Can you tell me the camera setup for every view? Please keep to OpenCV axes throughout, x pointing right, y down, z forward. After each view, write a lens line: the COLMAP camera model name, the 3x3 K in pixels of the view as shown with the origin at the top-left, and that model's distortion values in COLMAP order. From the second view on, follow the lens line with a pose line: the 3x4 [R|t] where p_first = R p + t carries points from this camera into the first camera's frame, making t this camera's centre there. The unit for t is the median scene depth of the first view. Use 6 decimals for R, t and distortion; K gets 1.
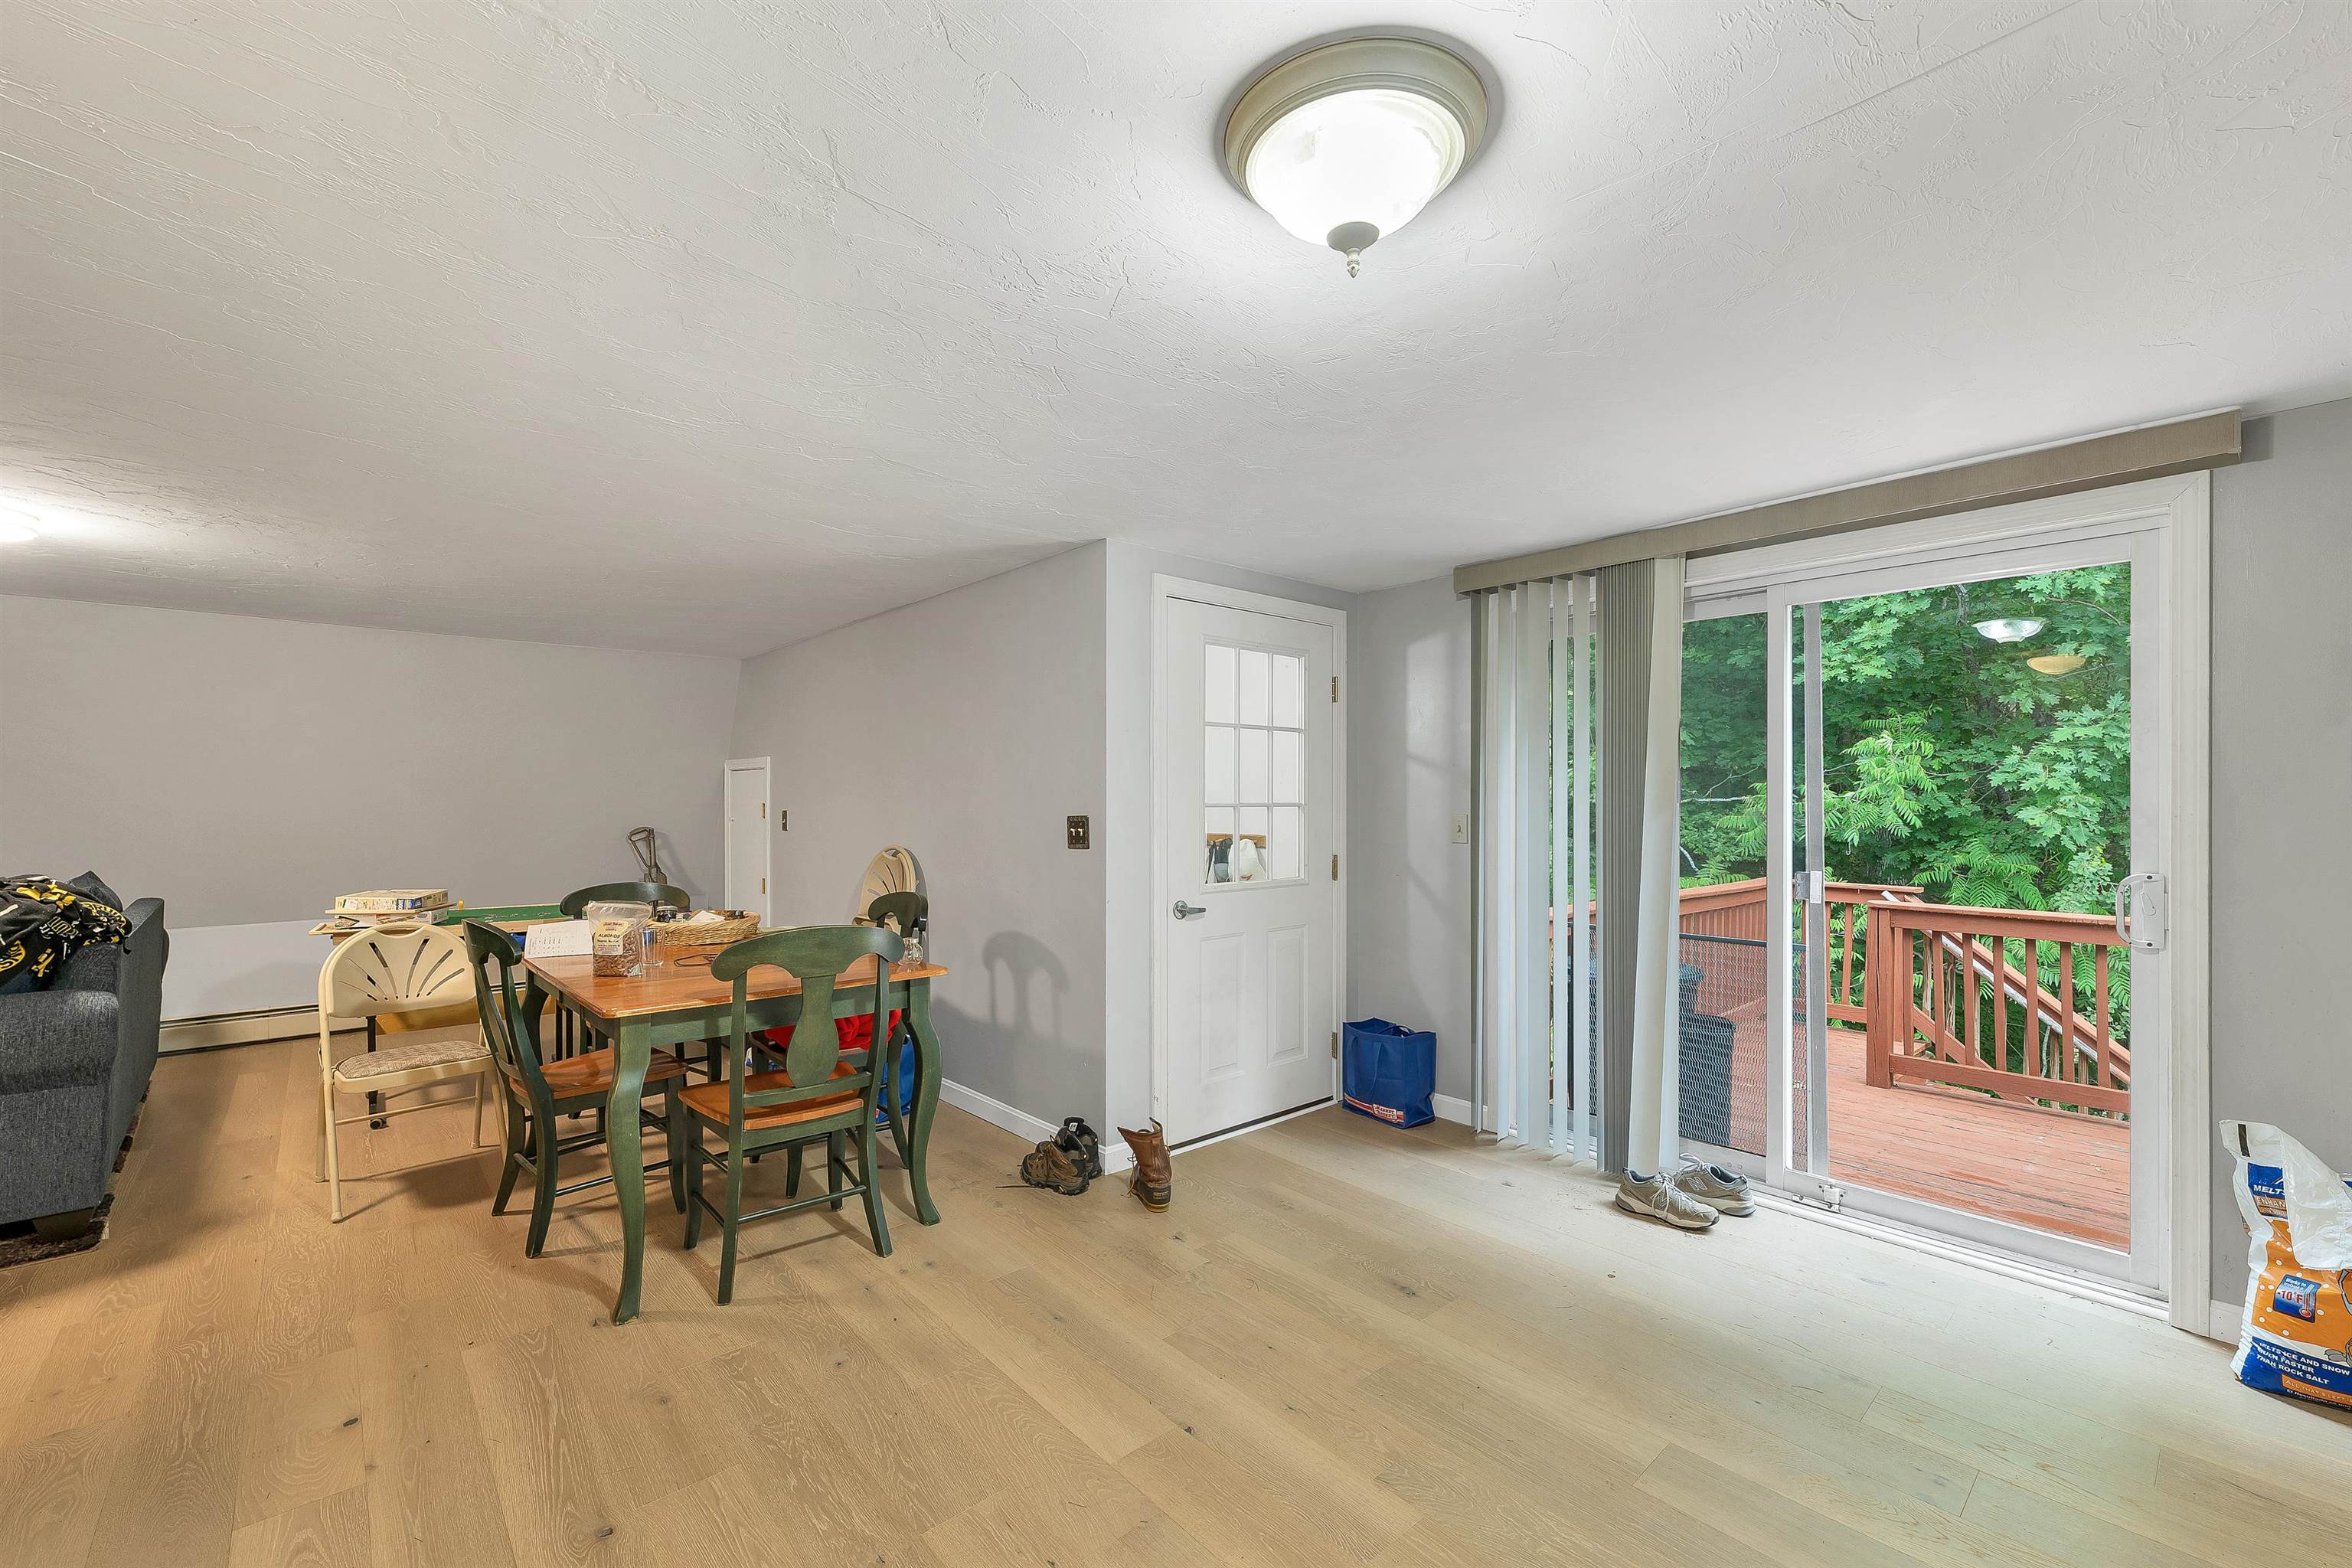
lens RADIAL K [[985.8, 0, 1178.9], [0, 985.8, 788.9], [0, 0, 1]] dist [0.004701, 0.000505]
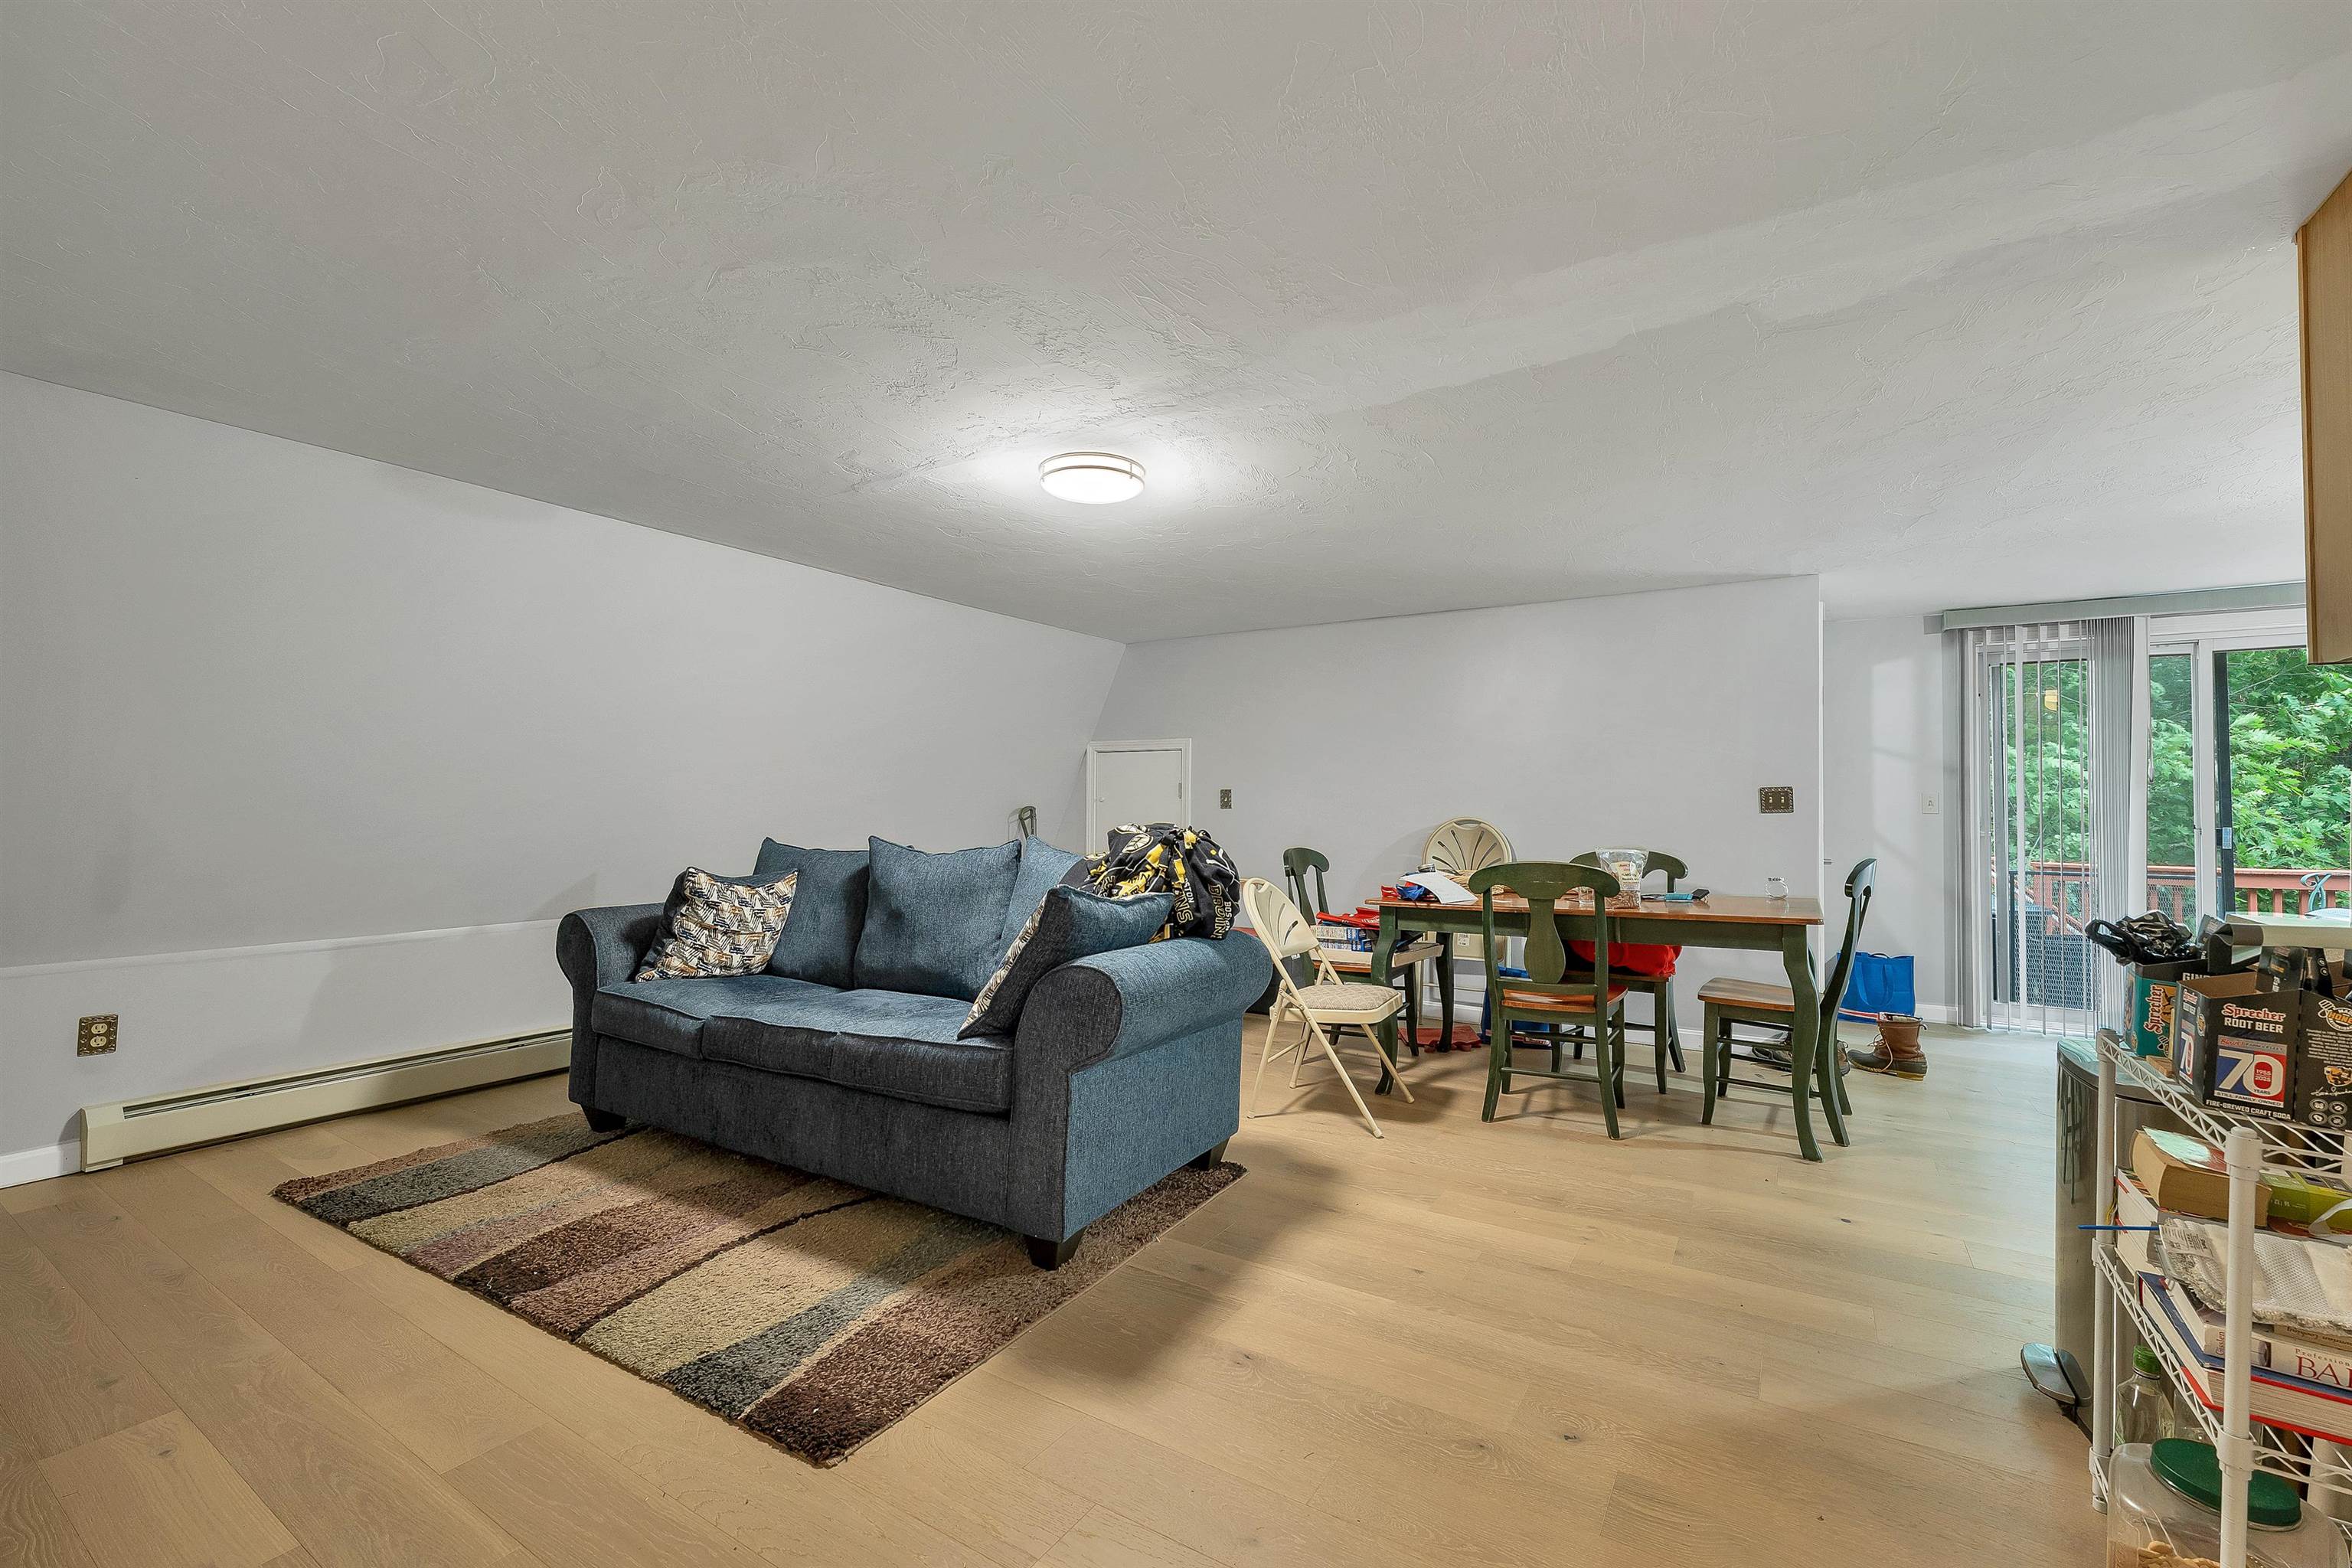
lens RADIAL K [[985.8, 0, 1184.6], [0, 985.8, 789.7], [0, 0, 1]] dist [0.004701, 0.000505]
pose [[0.957674, 0.015561, 0.287434, -1.210921], [-0.013306, 0.999863, -0.009797, 0.053435], [-0.287548, 0.005558, 0.957750, -0.001364]]
